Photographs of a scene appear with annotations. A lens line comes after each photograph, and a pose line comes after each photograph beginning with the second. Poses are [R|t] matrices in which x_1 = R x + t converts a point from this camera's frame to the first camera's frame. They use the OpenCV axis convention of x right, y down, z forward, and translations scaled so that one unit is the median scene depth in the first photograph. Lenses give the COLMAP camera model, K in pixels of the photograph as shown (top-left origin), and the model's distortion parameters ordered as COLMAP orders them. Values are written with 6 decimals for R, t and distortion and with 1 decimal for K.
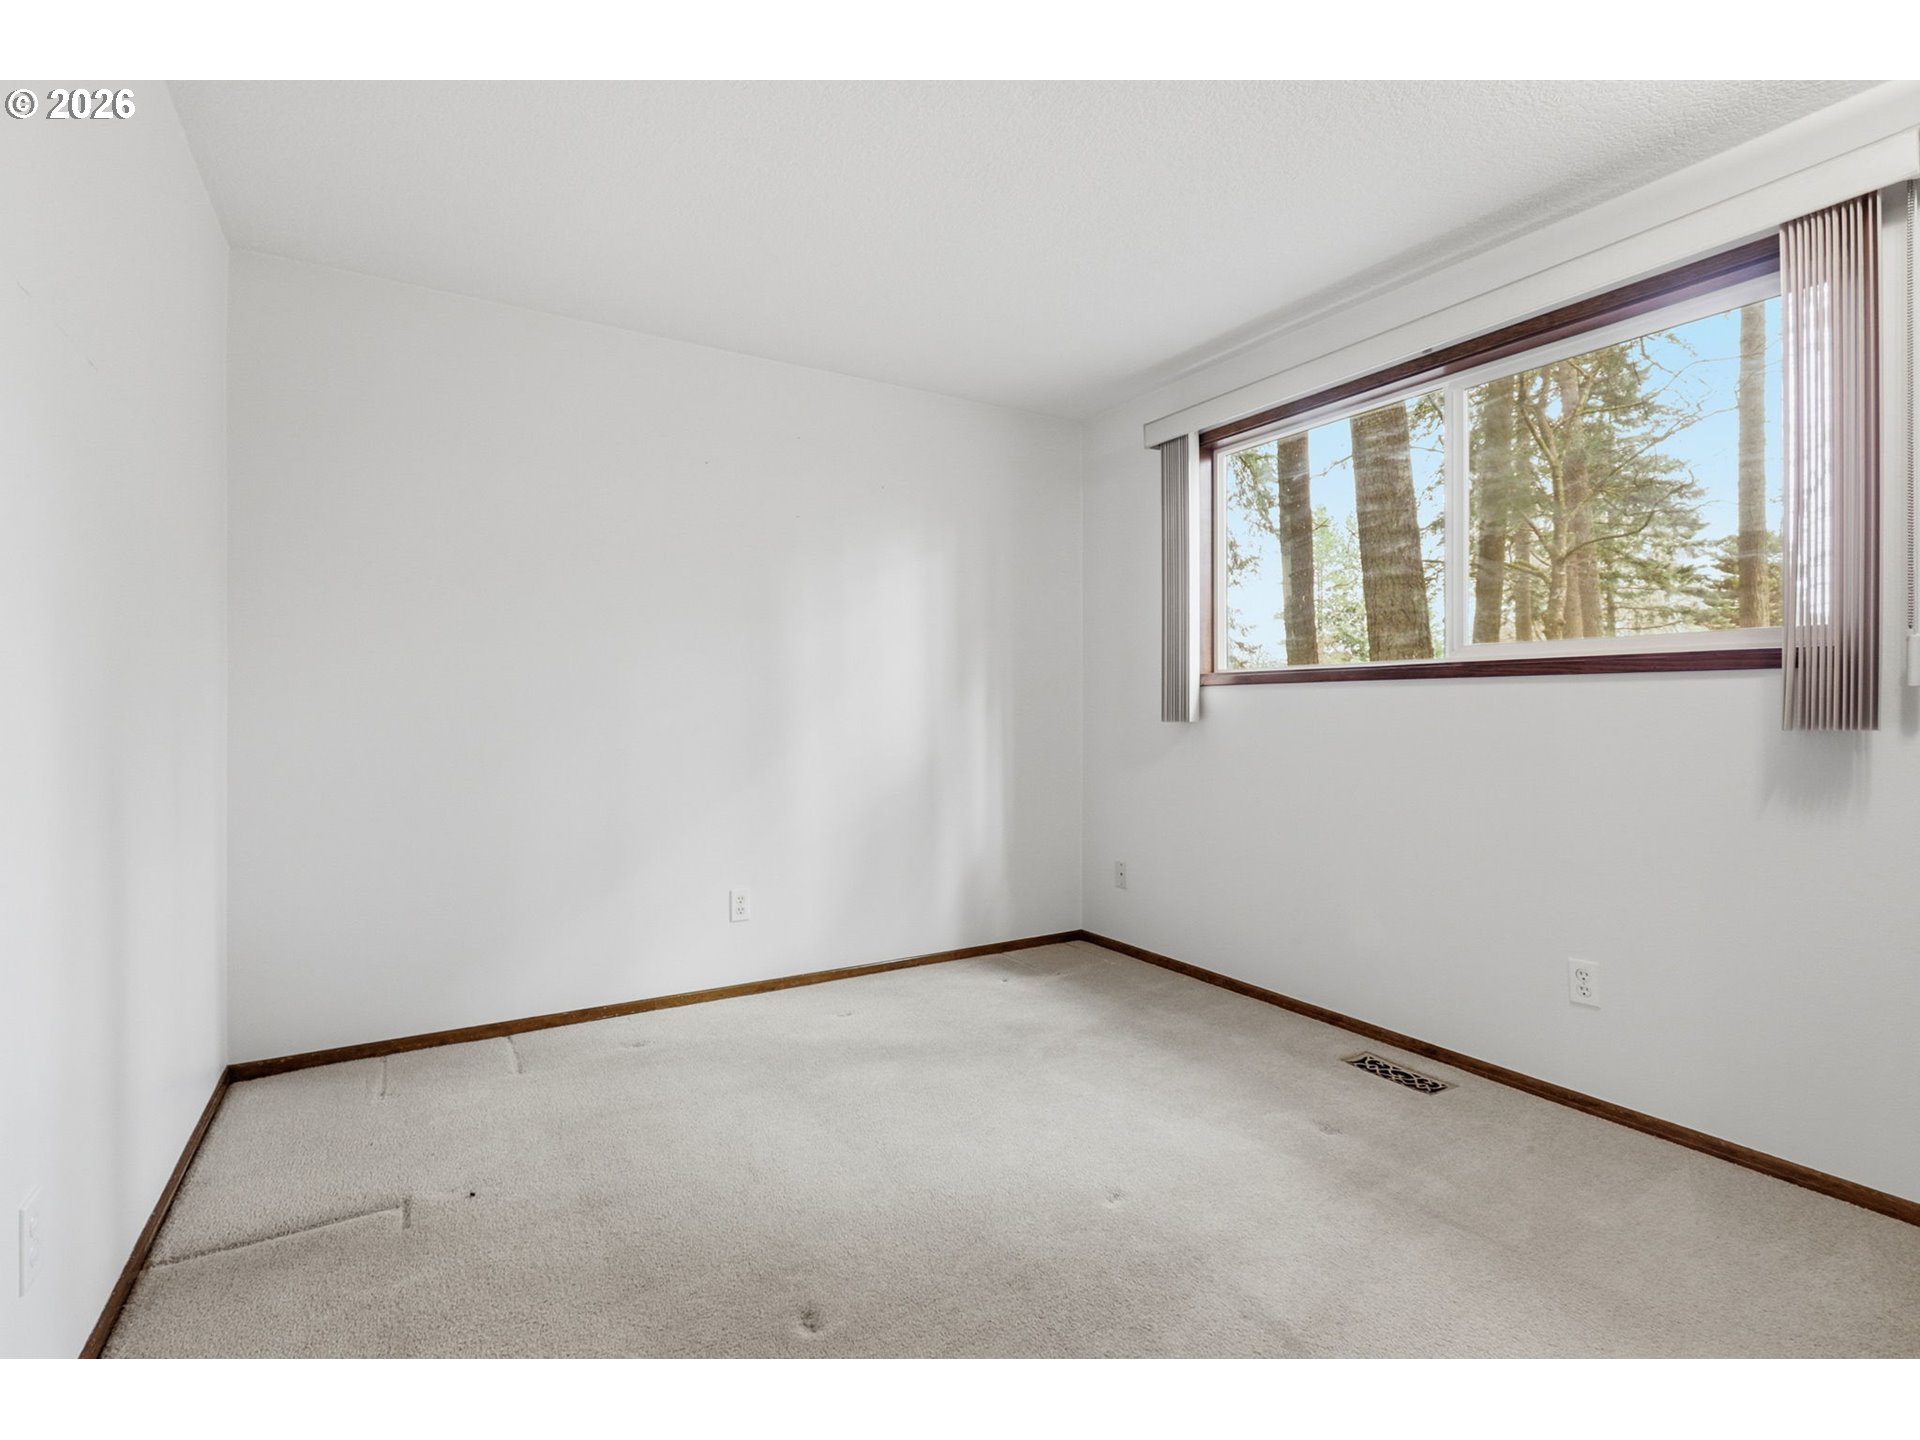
lens RADIAL K [[892.6, 0, 934.5], [0, 892.6, 727.8], [0, 0, 1]] dist [-0.000758, -0.000536]
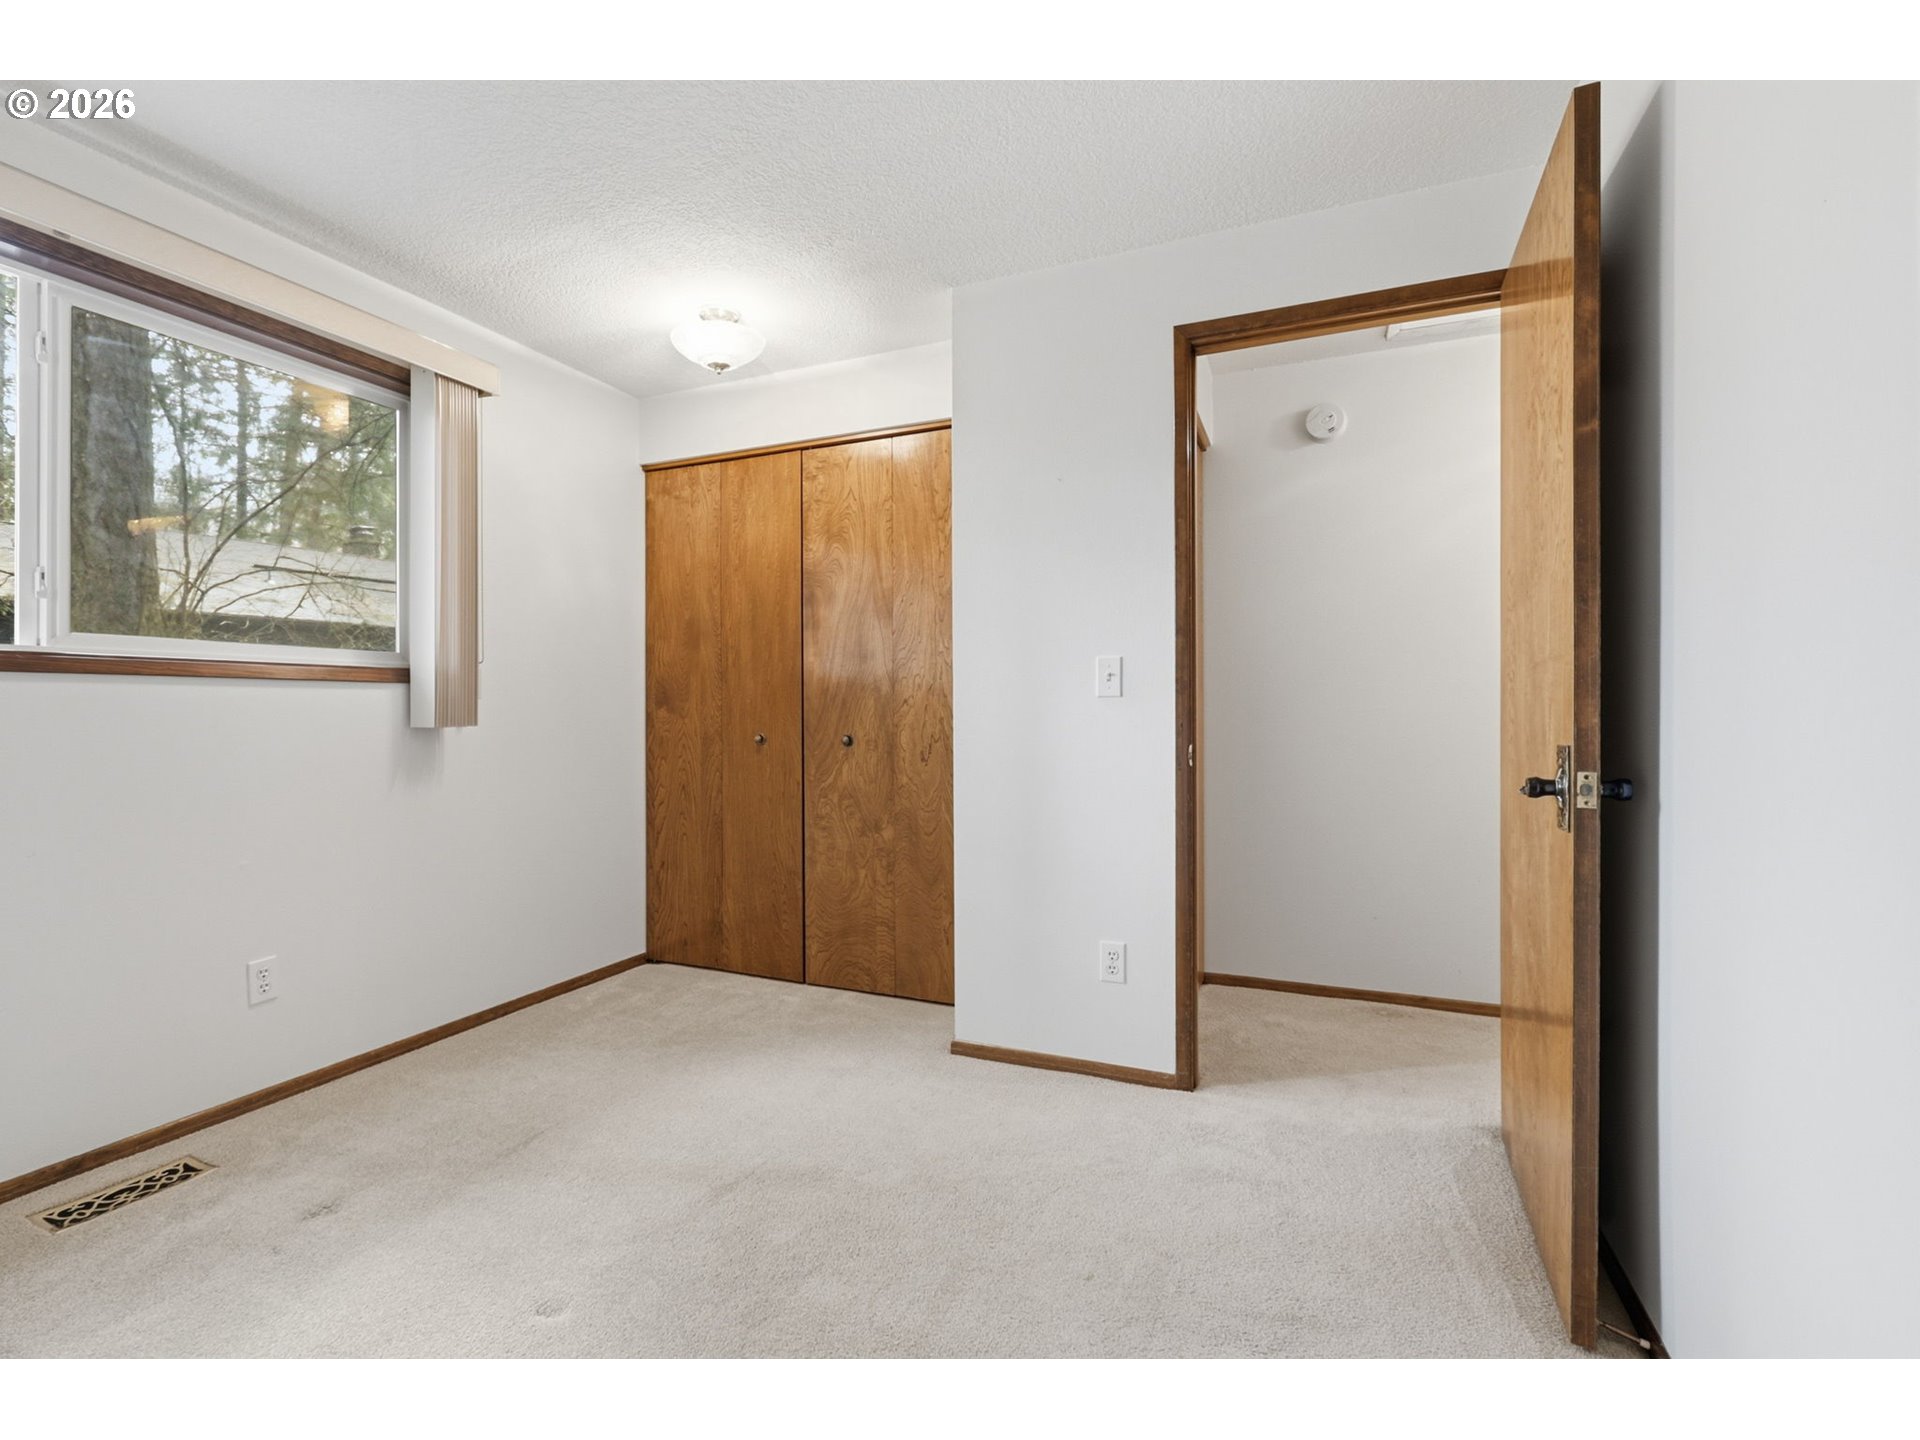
lens RADIAL K [[892.6, 0, 934.5], [0, 892.6, 727.8], [0, 0, 1]] dist [-0.000758, -0.000536]
pose [[-0.581065, -0.018358, 0.813650, -0.529179], [0.019219, 0.999157, 0.036269, -0.025142], [-0.813630, 0.036712, -0.580223, 0.925329]]
